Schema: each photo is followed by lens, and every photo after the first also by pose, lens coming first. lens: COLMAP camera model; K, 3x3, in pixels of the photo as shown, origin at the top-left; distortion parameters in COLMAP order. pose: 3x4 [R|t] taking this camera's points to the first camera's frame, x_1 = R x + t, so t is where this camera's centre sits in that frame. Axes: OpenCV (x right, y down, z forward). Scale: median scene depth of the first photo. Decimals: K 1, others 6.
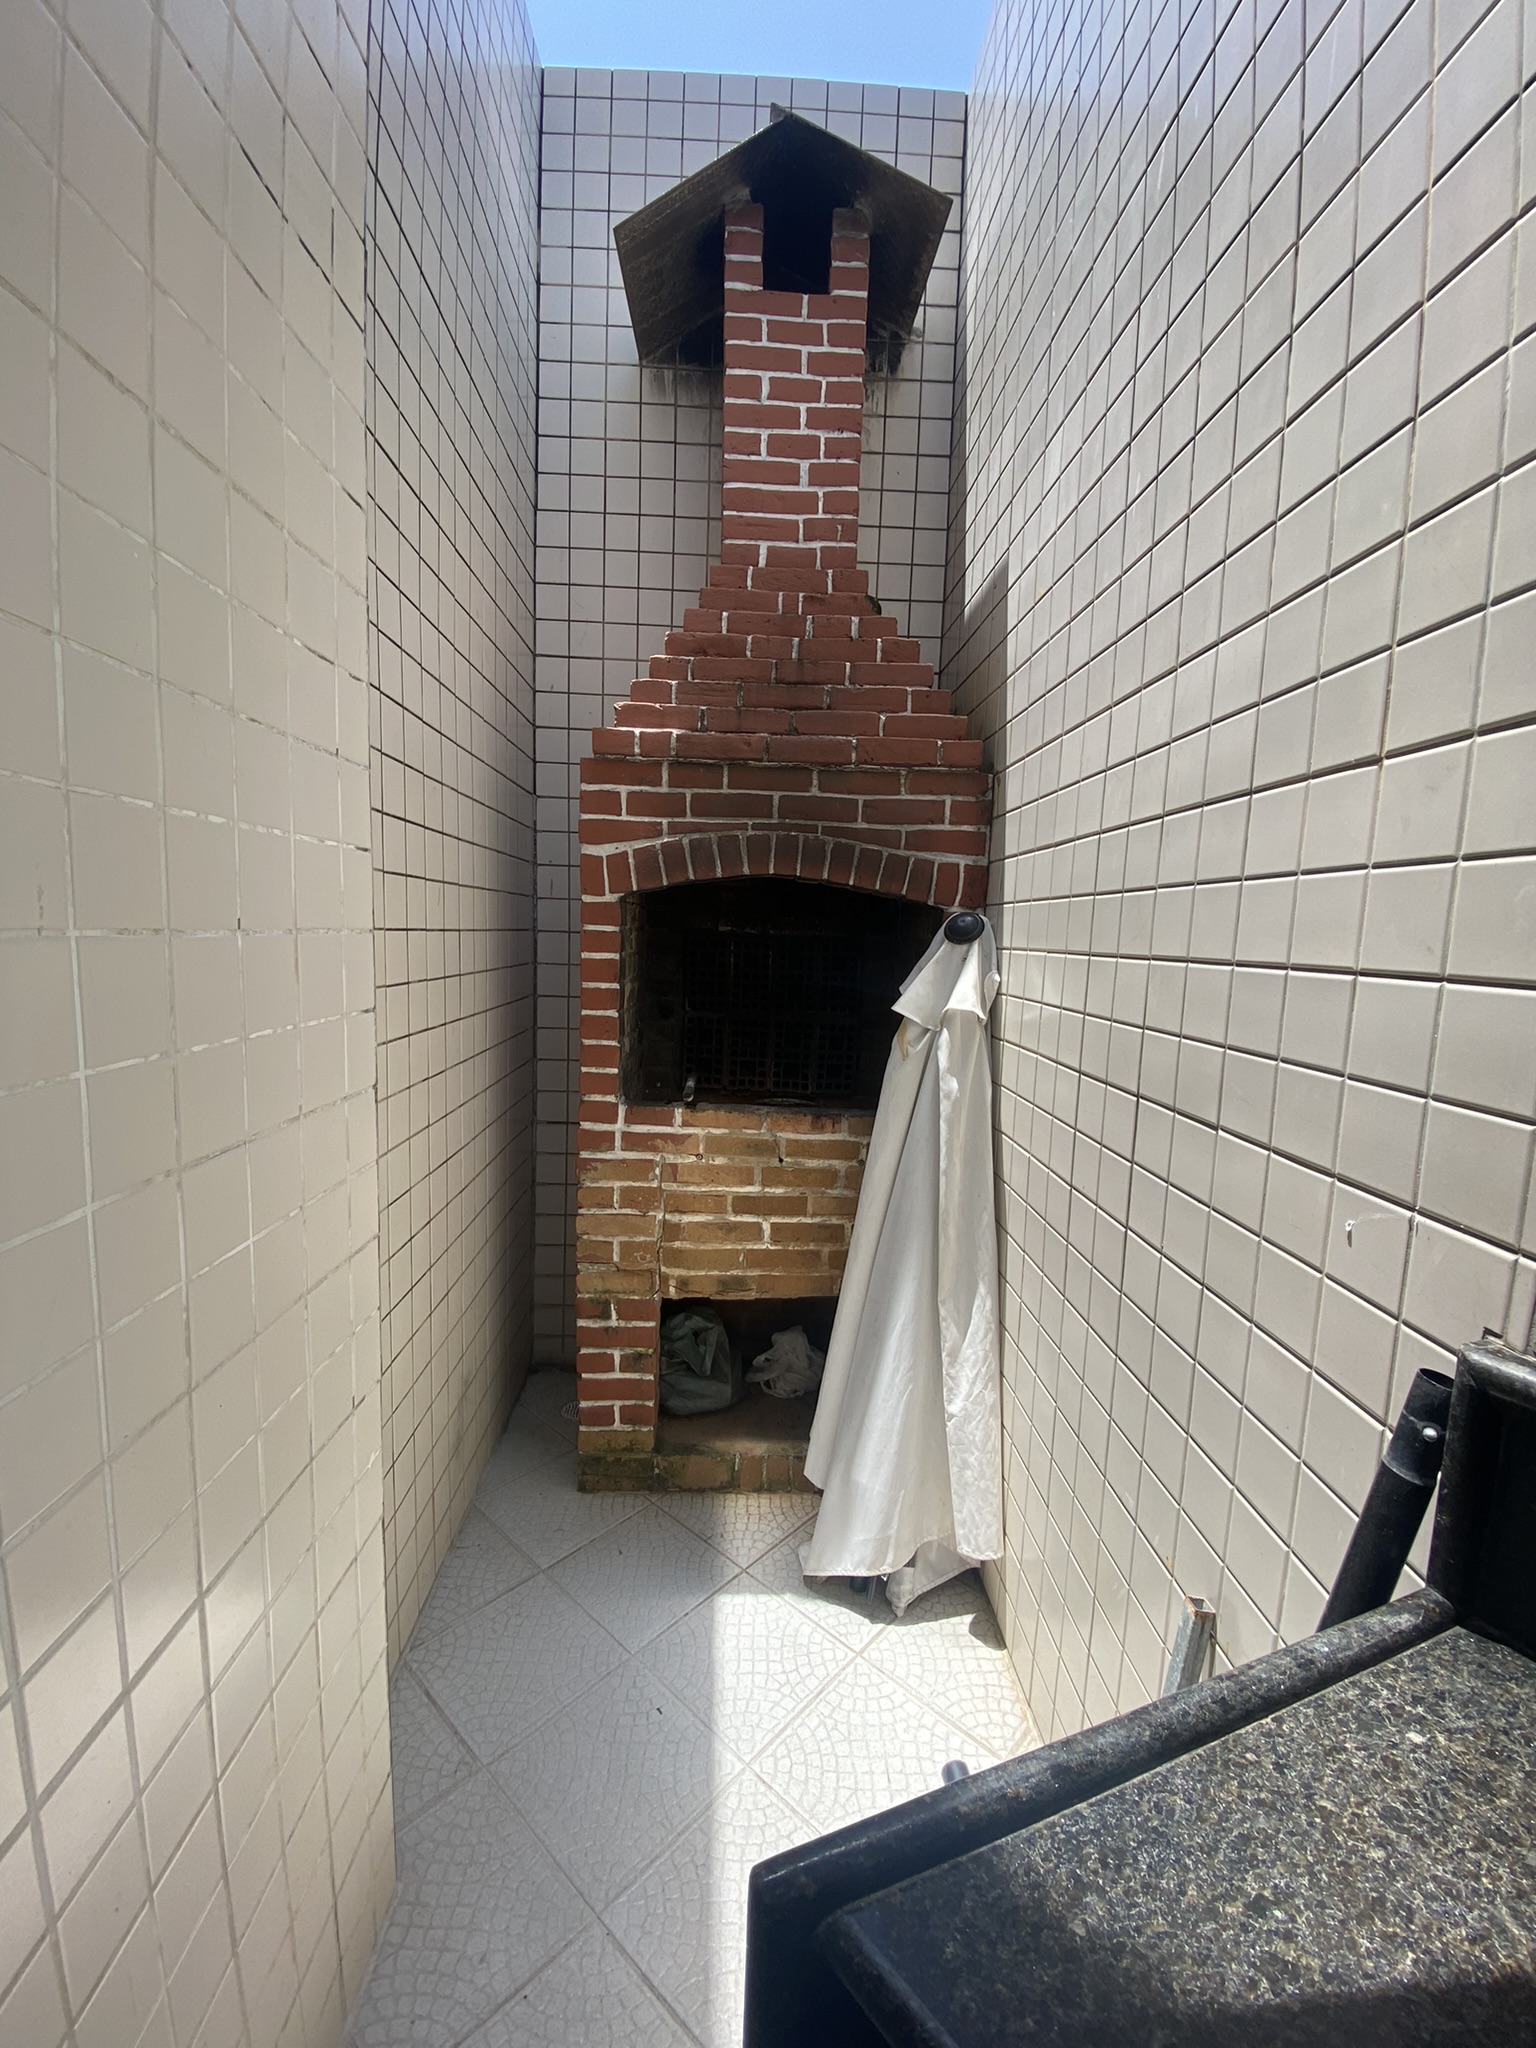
lens RADIAL K [[841.0, 0, 769.1], [0, 841.0, 1023.1], [0, 0, 1]] dist [-0.004491, -0.009596]
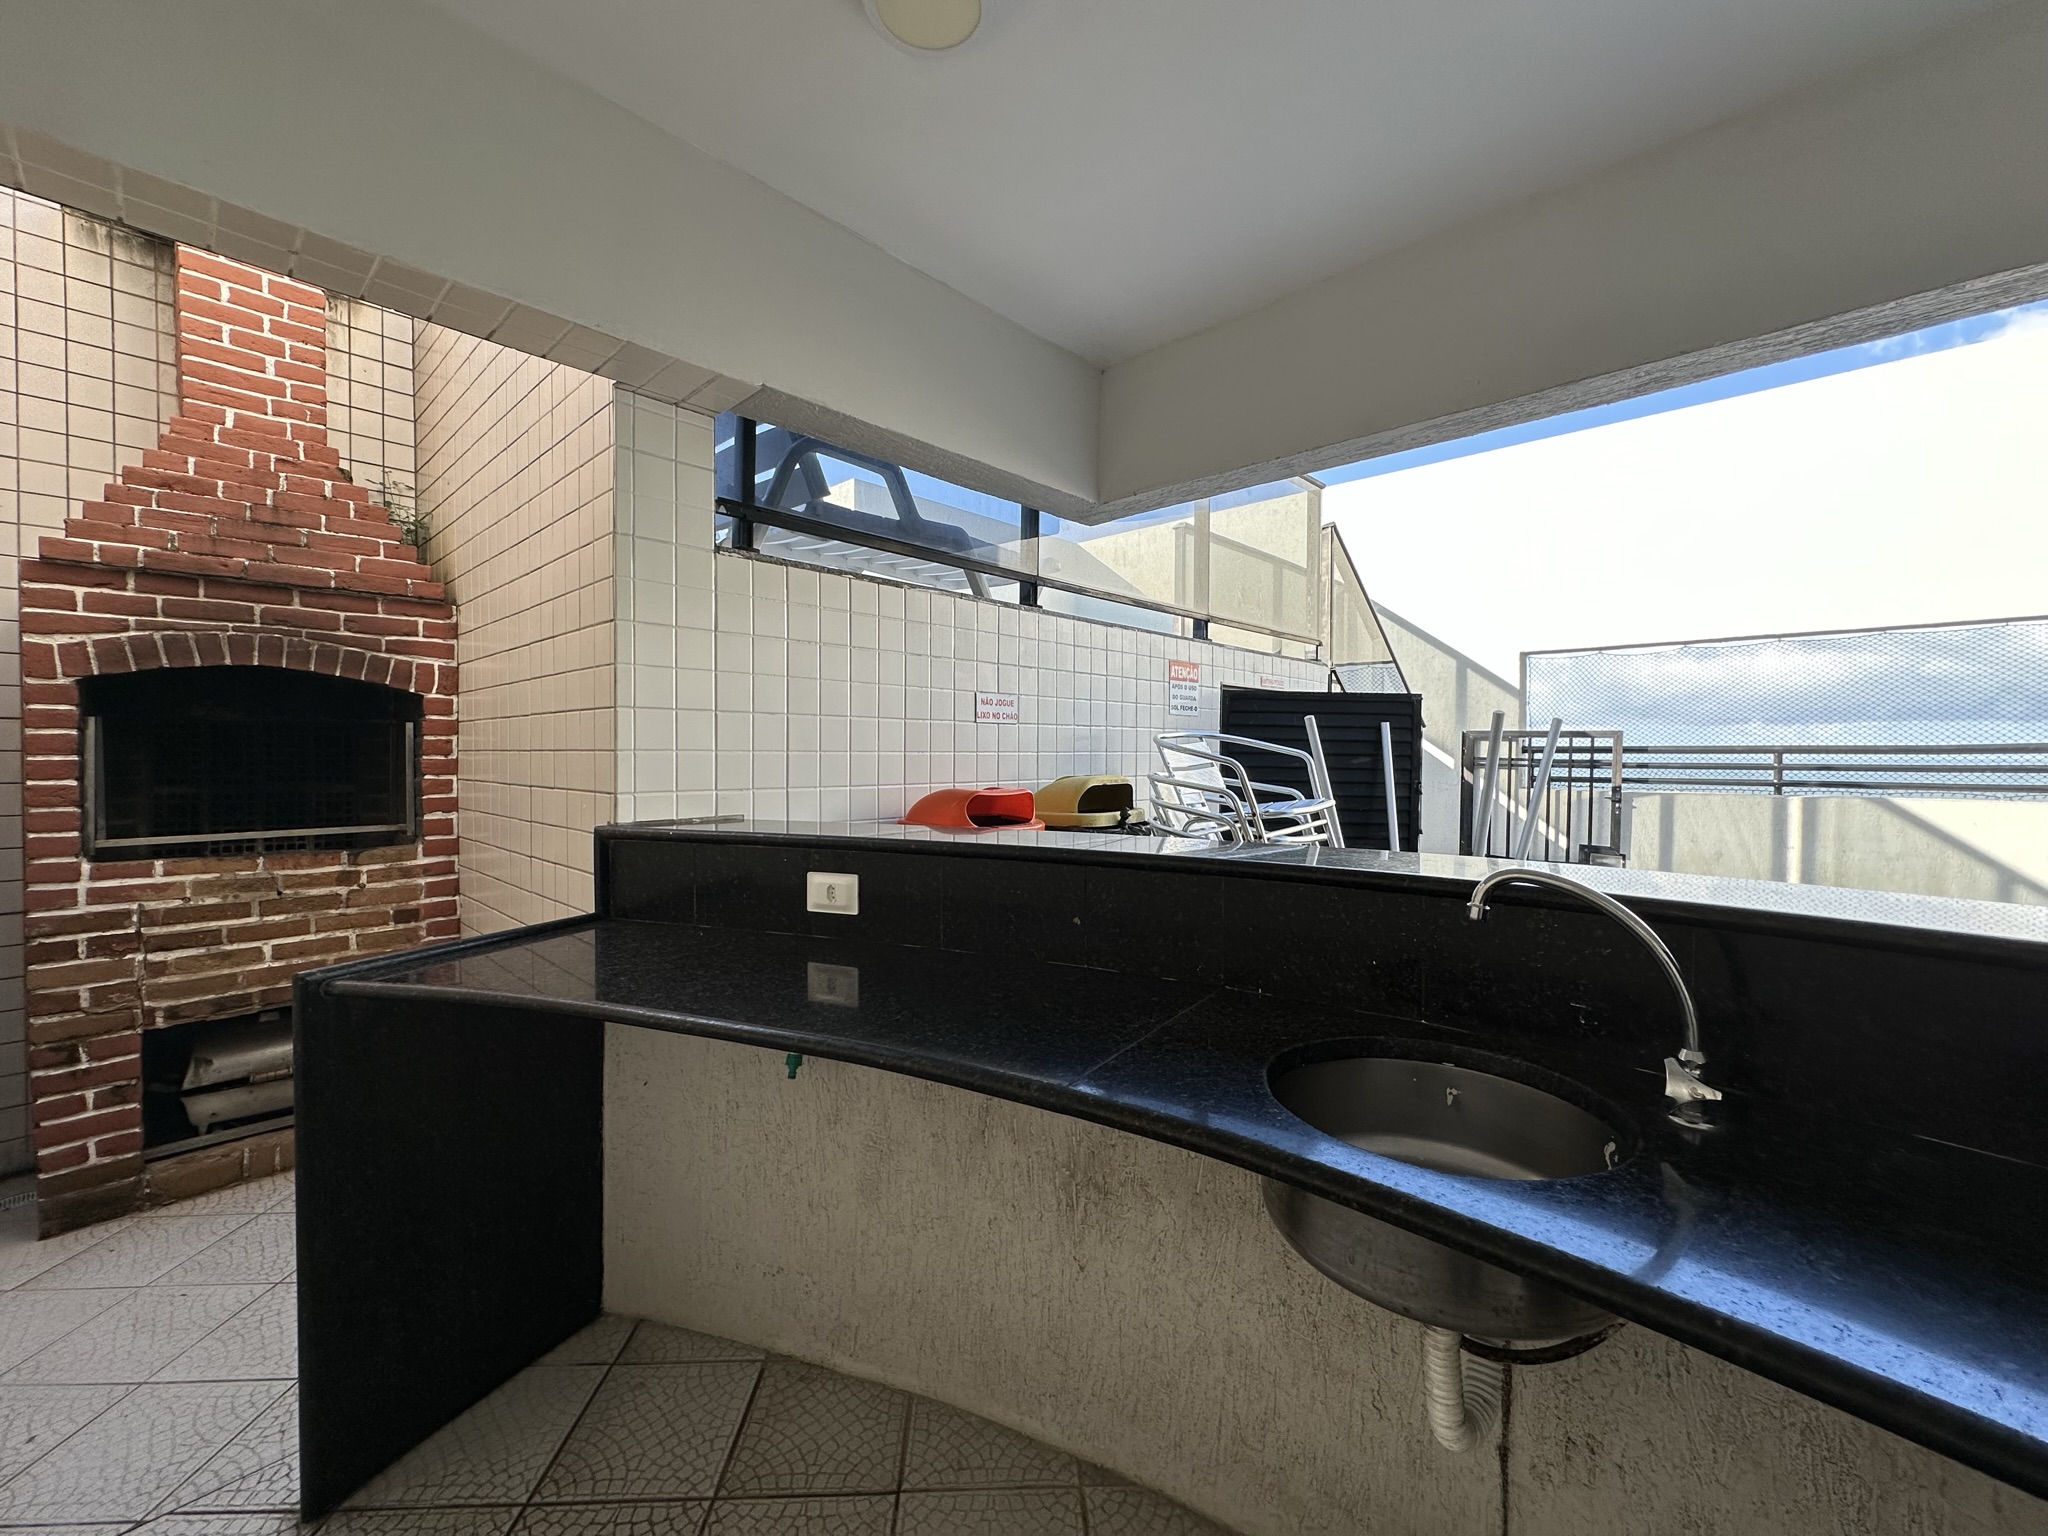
lens RADIAL K [[816.4, 0, 1029.1], [0, 816.4, 765.7], [0, 0, 1]] dist [0.000816, -0.000706]
pose [[0.711185, -0.045067, 0.701559, -0.037743], [0.100168, 0.994257, -0.037673, 0.135249], [-0.695832, 0.097067, 0.711615, -0.675784]]
